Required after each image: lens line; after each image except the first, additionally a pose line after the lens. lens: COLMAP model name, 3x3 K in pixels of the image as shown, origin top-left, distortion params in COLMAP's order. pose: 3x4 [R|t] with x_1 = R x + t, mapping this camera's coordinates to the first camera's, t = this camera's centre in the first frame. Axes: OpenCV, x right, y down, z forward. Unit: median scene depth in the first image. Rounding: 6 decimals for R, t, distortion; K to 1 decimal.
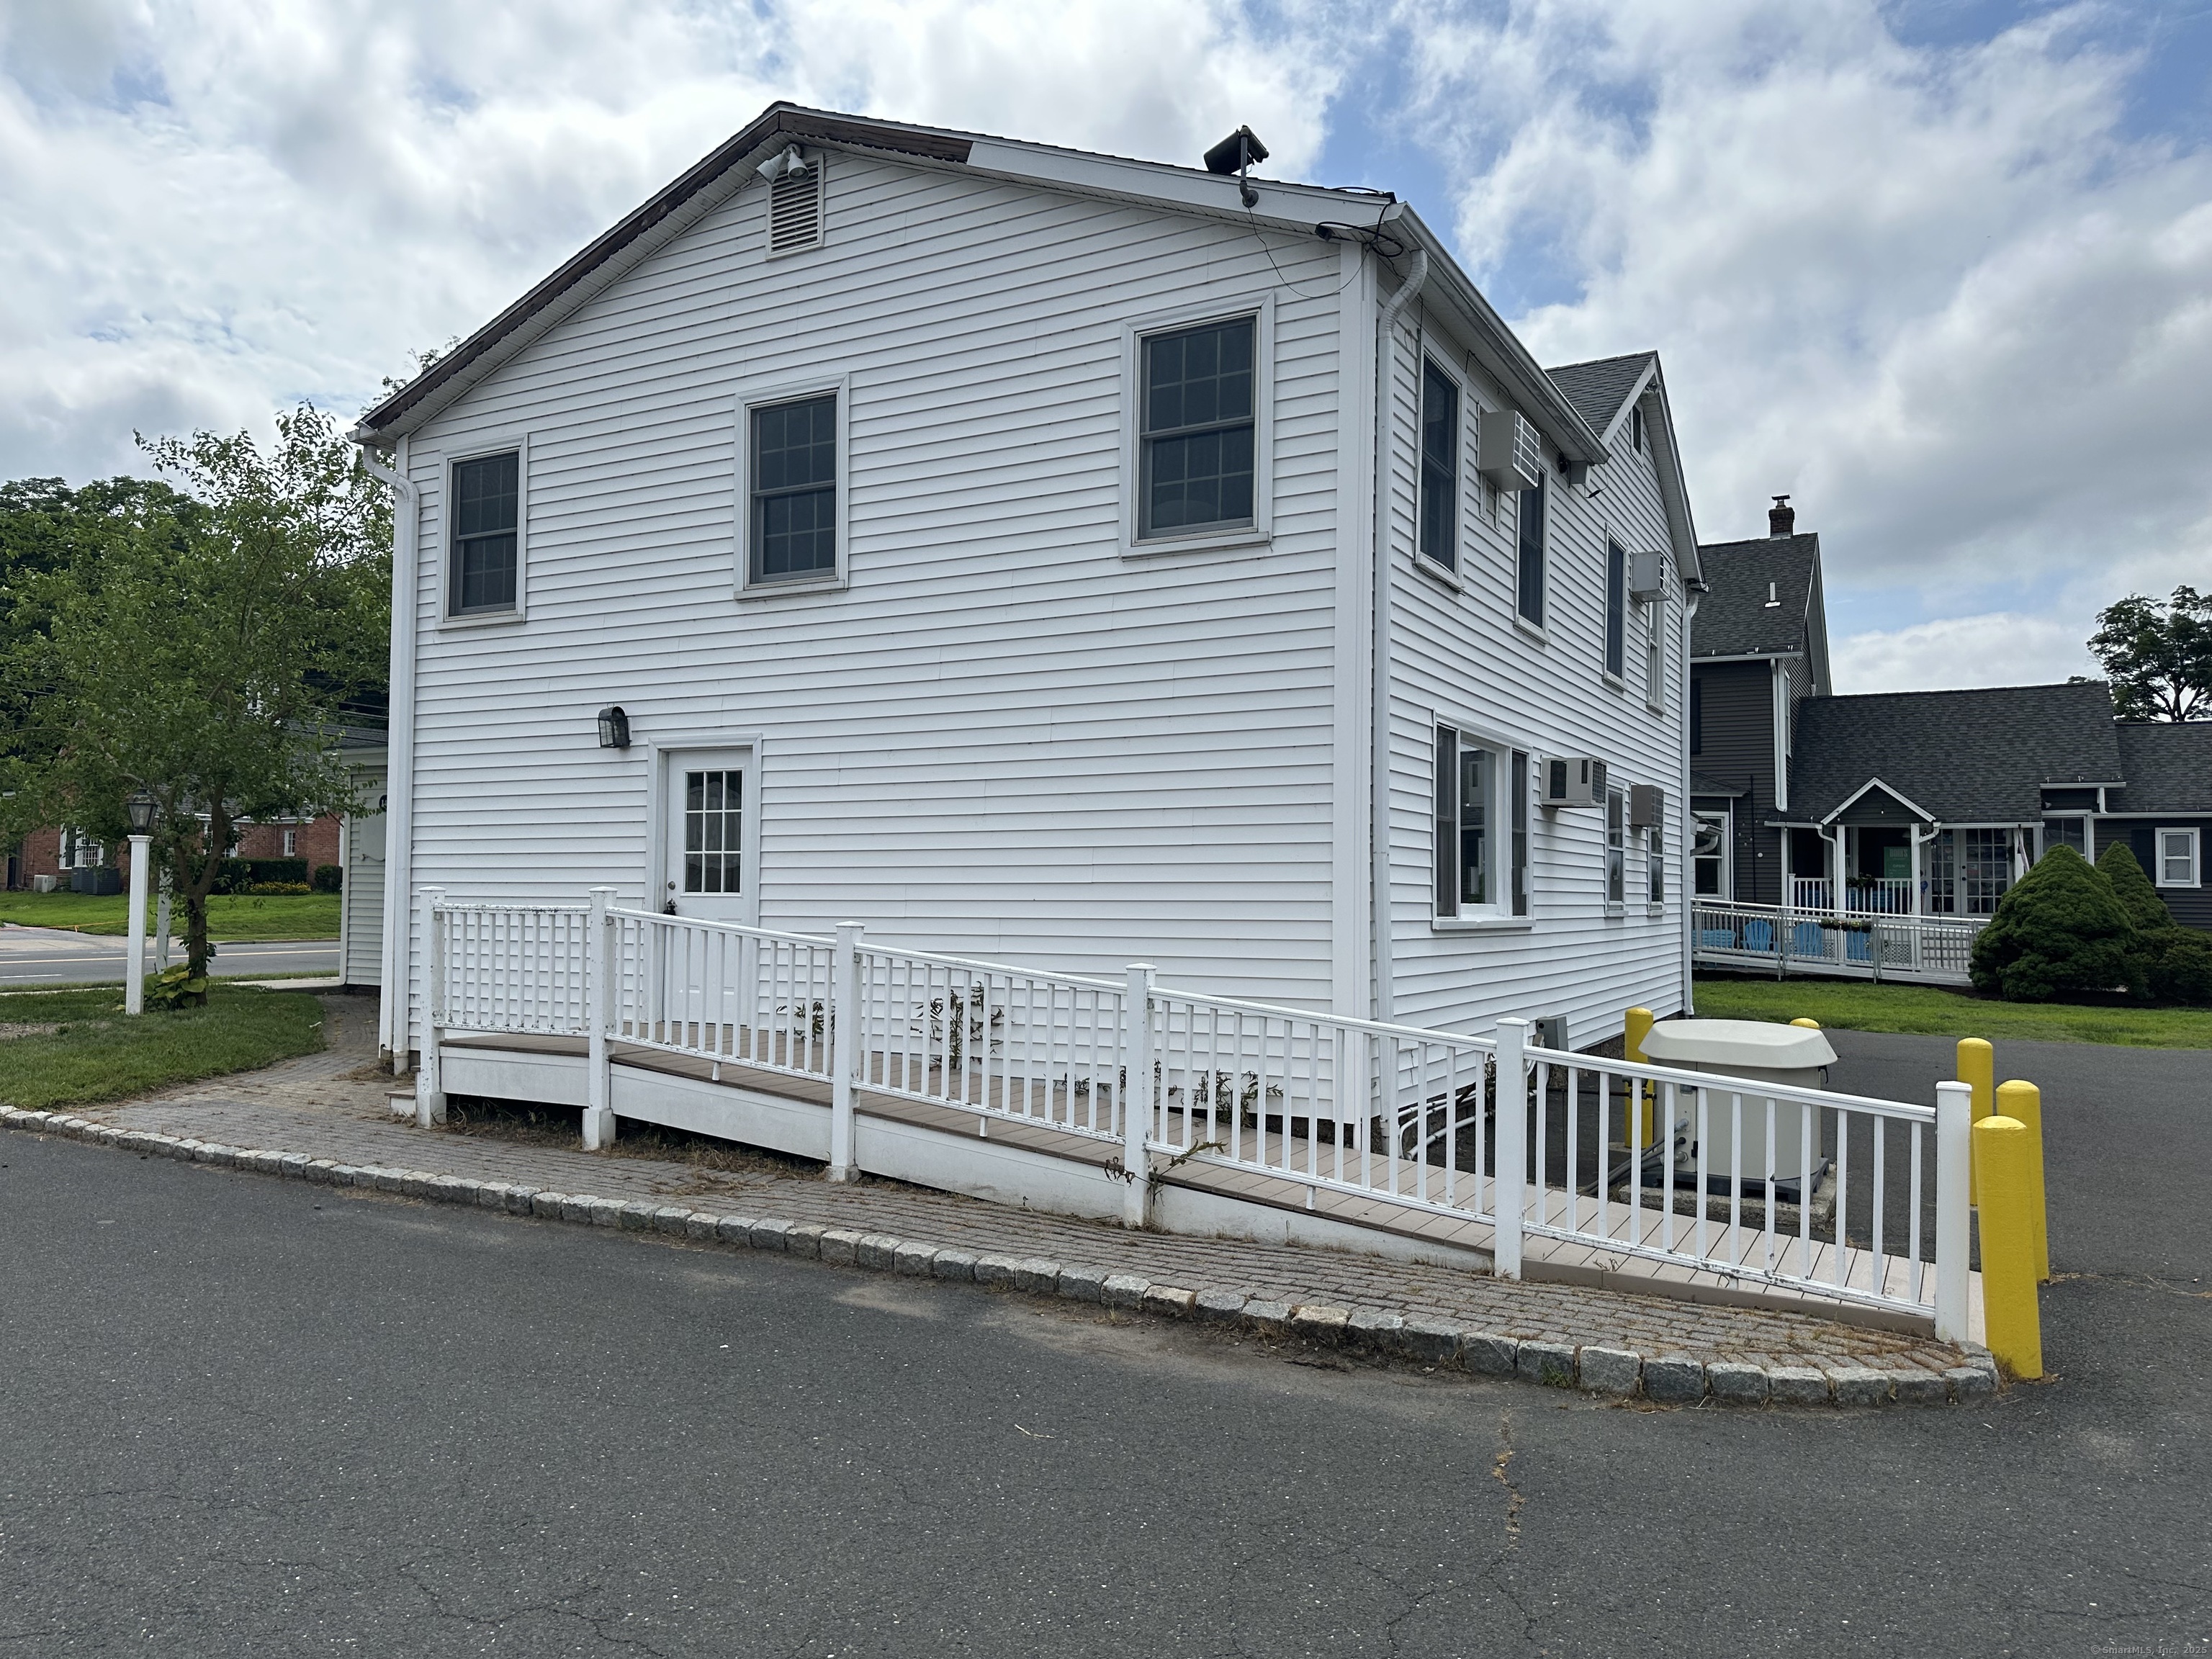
lens RADIAL K [[1674.7, 0, 1106.0], [0, 1674.7, 829.5], [0, 0, 1]] dist [0.064897, 0.001453]
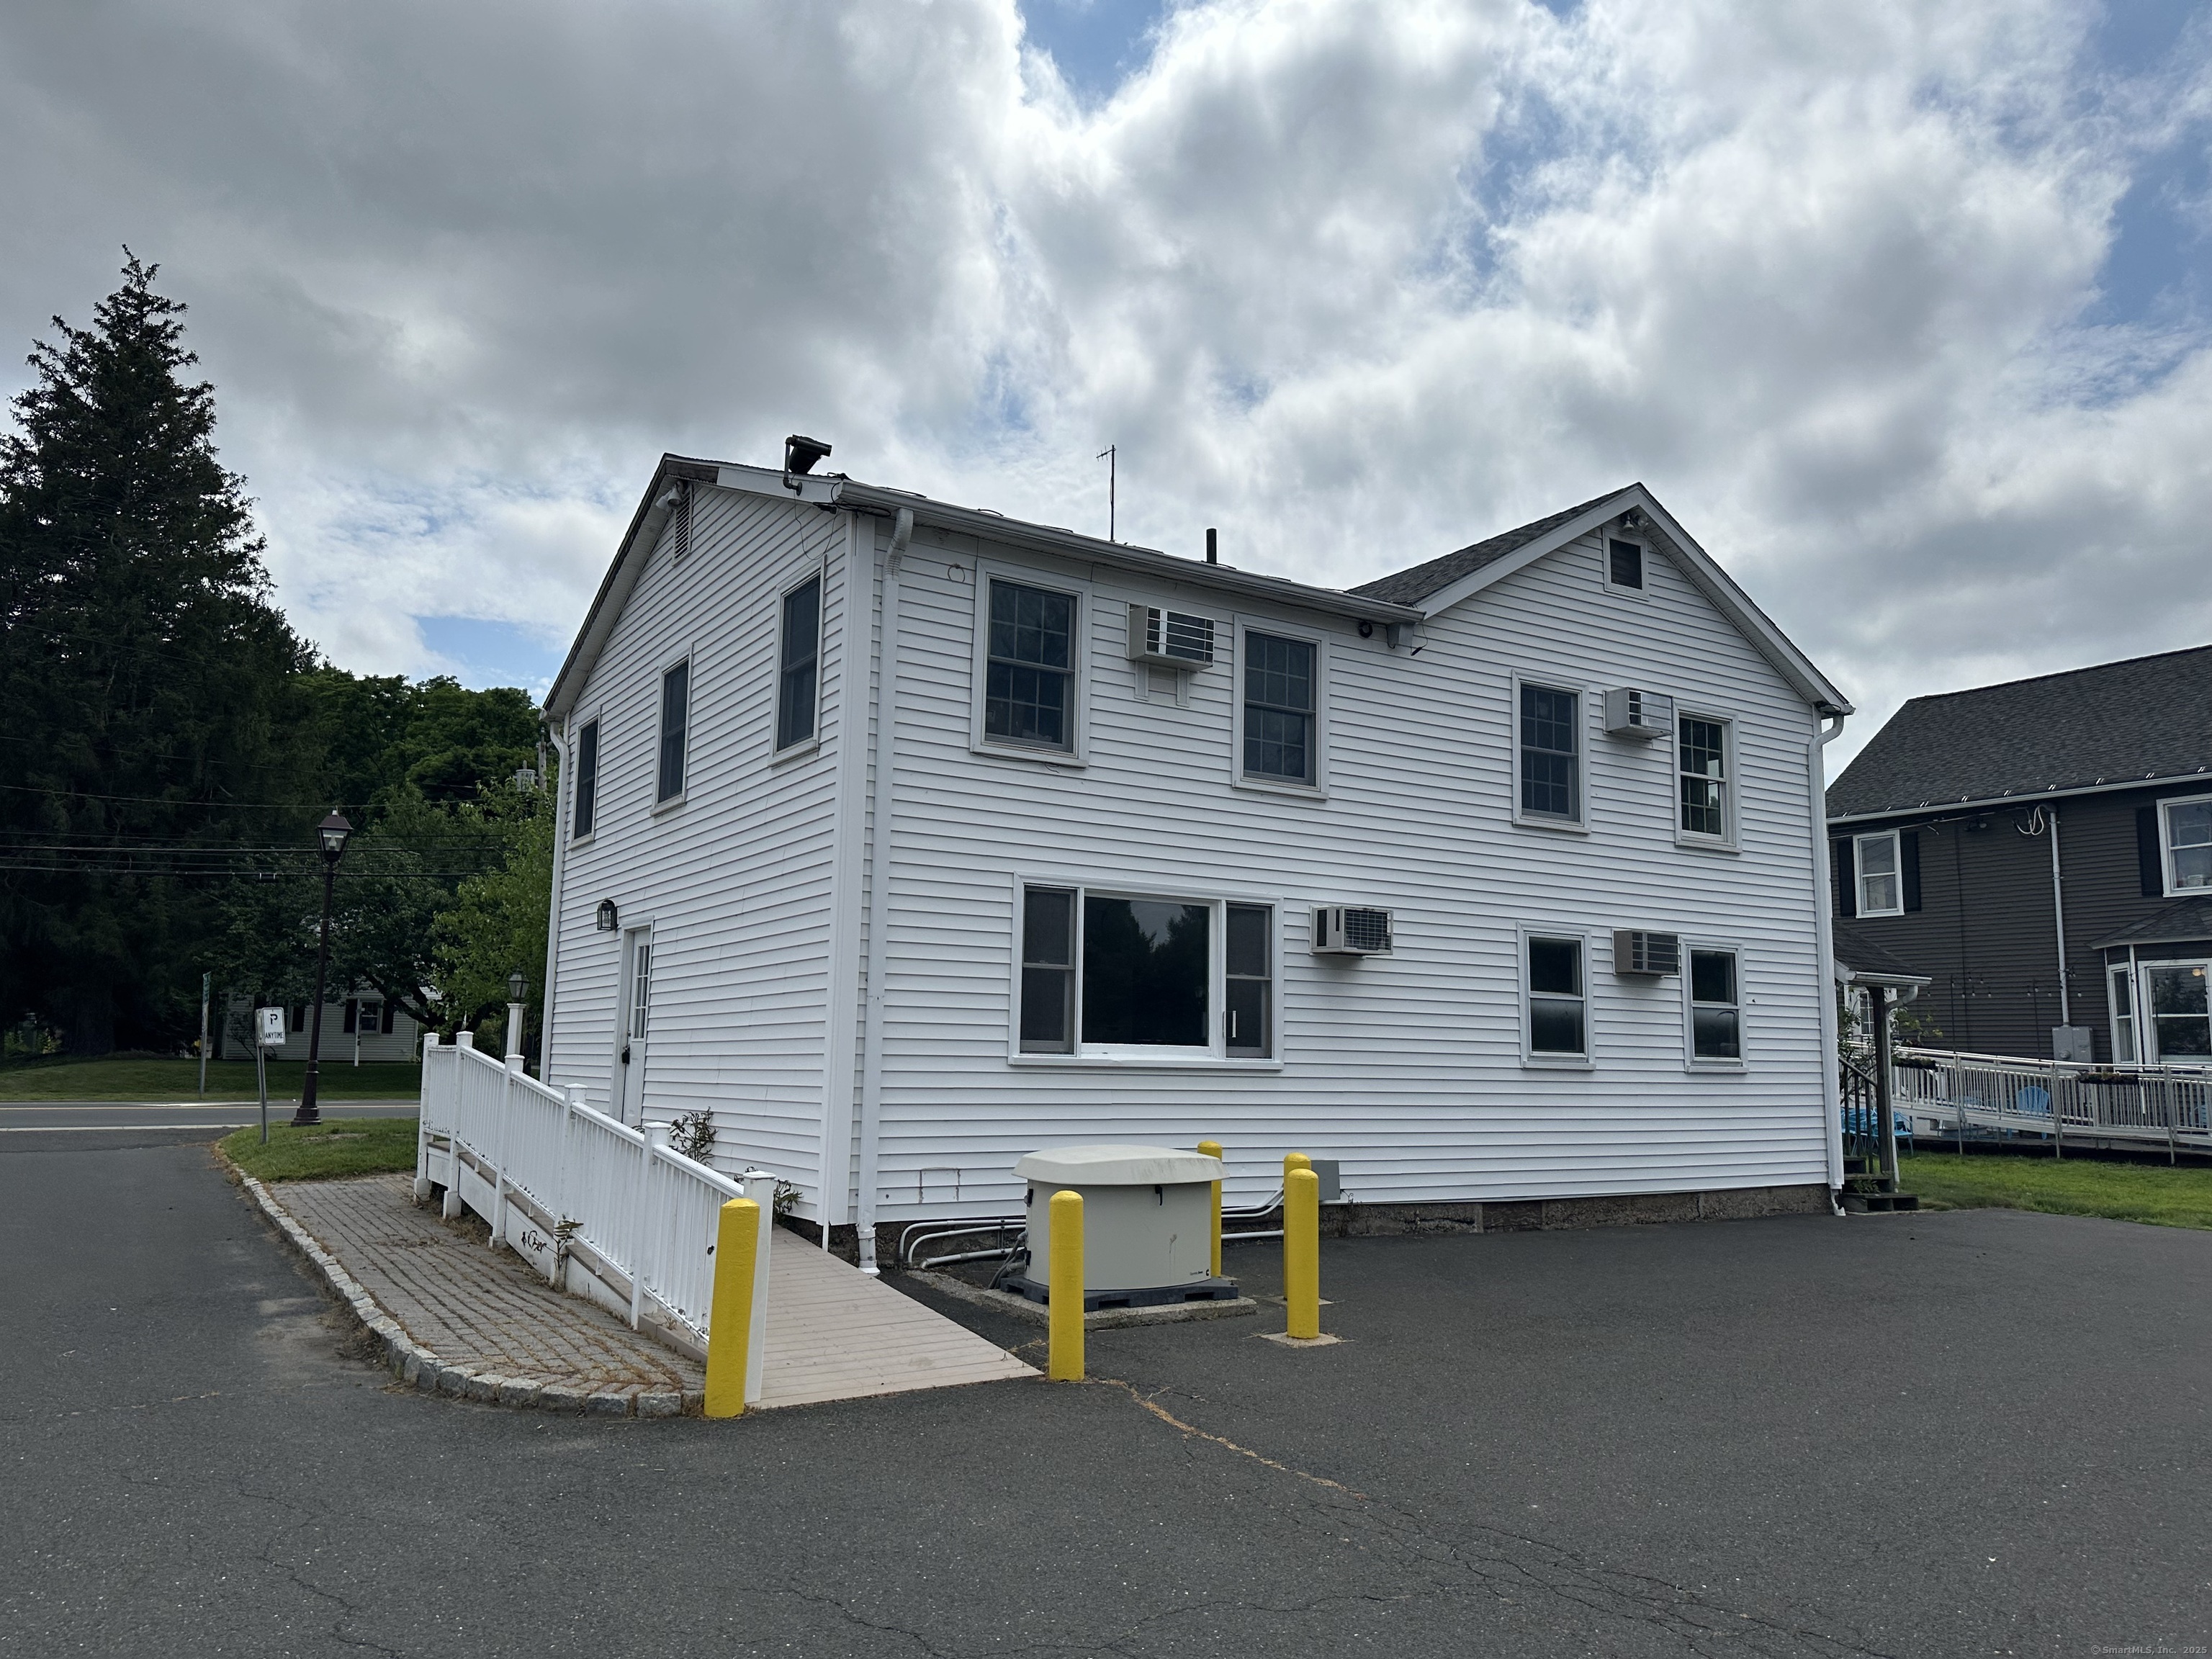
lens RADIAL K [[1576.5, 0, 1106.1], [0, 1576.5, 851.4], [0, 0, 1]] dist [0.054215, 0.000900]
pose [[0.891864, -0.055906, -0.448835, 0.633787], [0.011987, 0.994905, -0.100105, 0.020717], [0.452144, 0.083900, 0.887990, 0.042787]]
